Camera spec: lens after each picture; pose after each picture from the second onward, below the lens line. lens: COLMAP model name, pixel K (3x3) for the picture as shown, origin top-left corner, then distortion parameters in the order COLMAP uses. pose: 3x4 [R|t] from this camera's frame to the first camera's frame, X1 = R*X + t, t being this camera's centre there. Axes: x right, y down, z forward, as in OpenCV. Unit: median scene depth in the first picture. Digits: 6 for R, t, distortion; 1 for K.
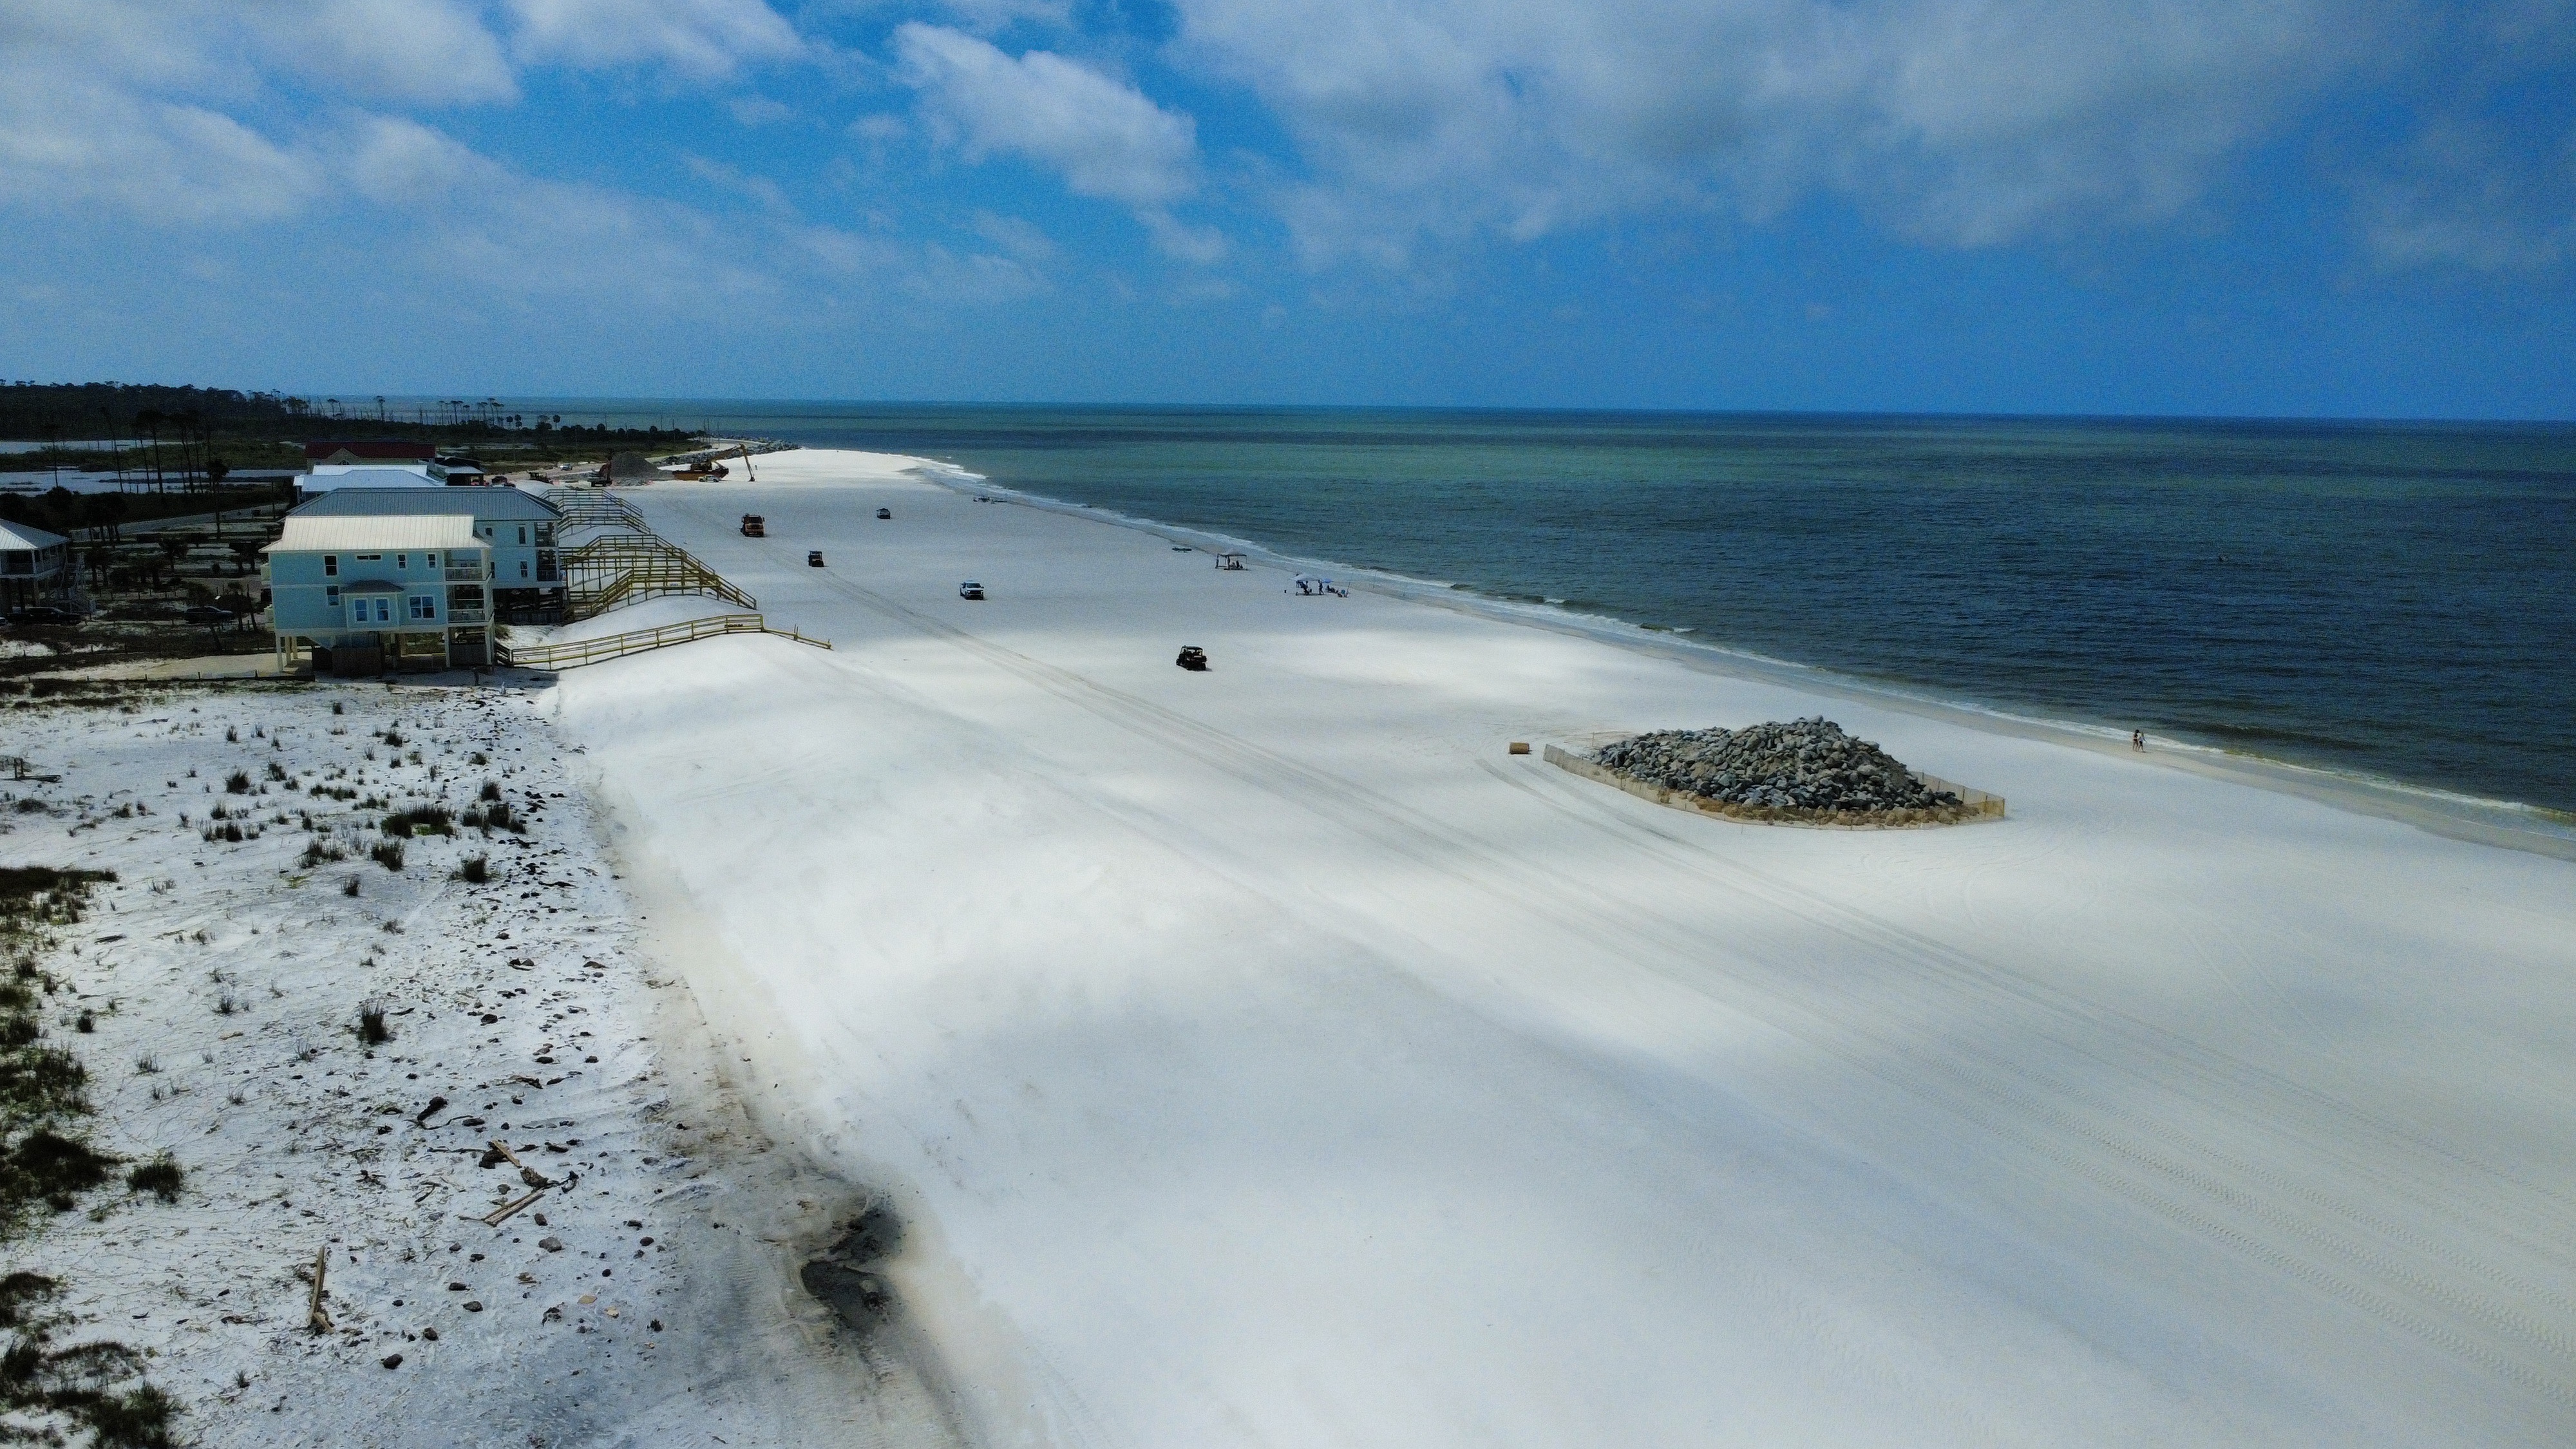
lens RADIAL K [[1864.3, 0, 1288.0], [0, 1864.3, 724.5], [0, 0, 1]] dist [0.003069, -0.001991]
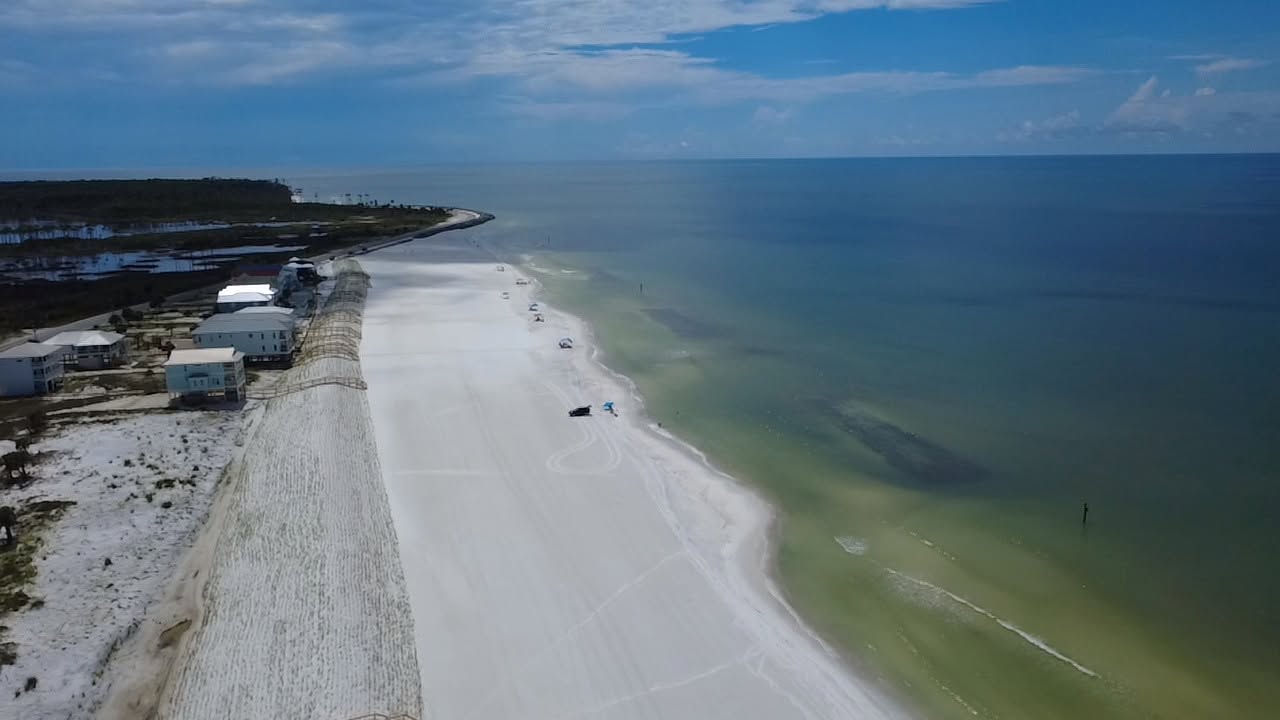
lens RADIAL K [[926.4, 0, 640.0], [0, 926.4, 360.0], [0, 0, 1]] dist [0.003069, -0.001991]
pose [[0.989245, 0.012880, -0.145699, 0.484229], [-0.006723, 0.999066, 0.042673, -0.189661], [0.146112, -0.041235, 0.988408, -0.415035]]
